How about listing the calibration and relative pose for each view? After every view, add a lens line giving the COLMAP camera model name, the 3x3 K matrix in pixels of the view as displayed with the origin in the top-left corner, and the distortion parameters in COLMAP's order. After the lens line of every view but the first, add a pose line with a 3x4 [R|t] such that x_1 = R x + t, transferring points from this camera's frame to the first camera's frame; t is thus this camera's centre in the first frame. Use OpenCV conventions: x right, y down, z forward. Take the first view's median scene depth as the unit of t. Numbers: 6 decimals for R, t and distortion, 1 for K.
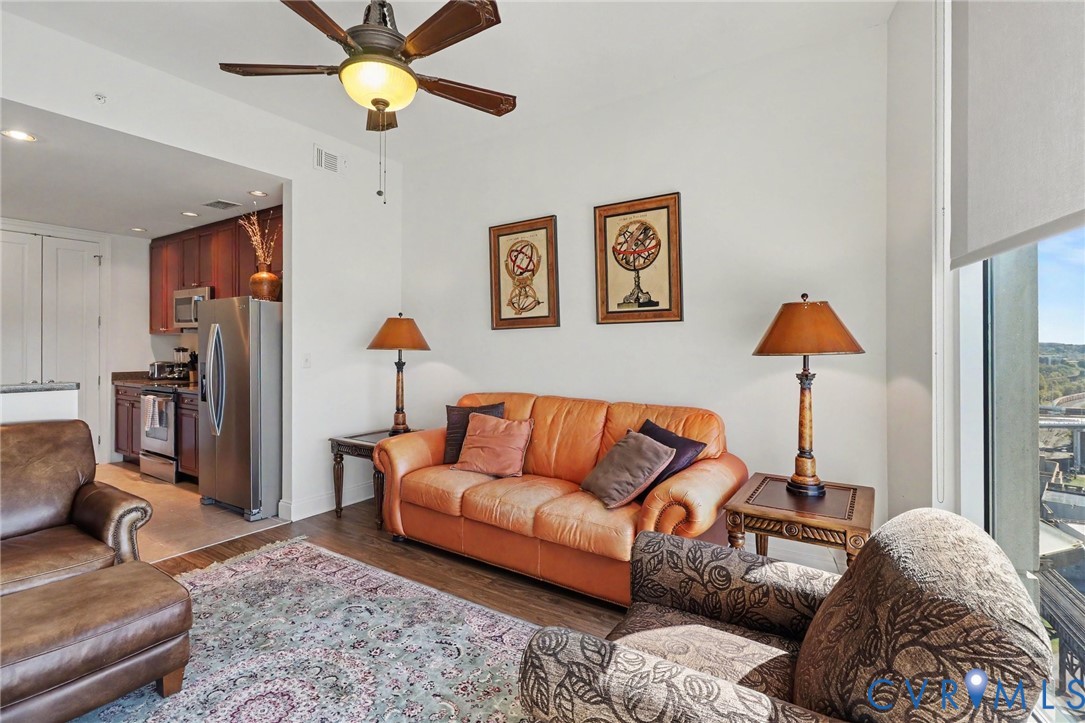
lens RADIAL K [[508.6, 0, 561.9], [0, 508.6, 345.3], [0, 0, 1]] dist [-0.002165, 0.000107]
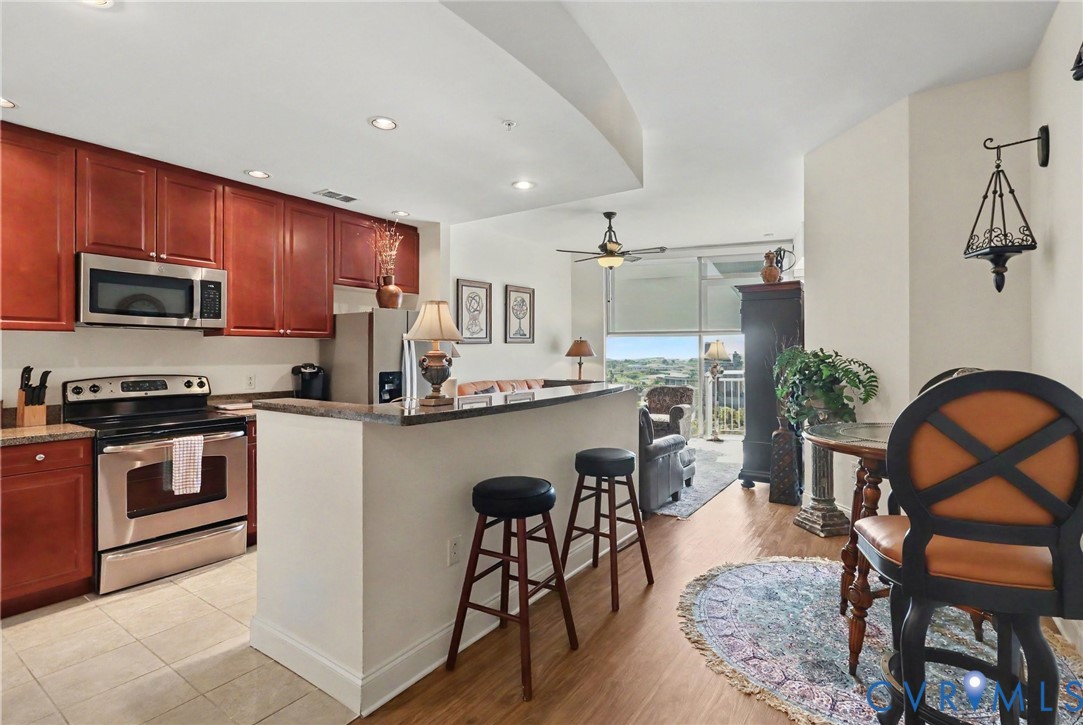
lens RADIAL K [[515.1, 0, 541.5], [0, 515.1, 362.5], [0, 0, 1]] dist [0.000074, 0.000275]
pose [[0.057559, -0.023949, 0.998055, -2.003438], [0.003329, 0.999711, 0.023797, -0.013726], [-0.998337, 0.001953, 0.057622, 0.763378]]
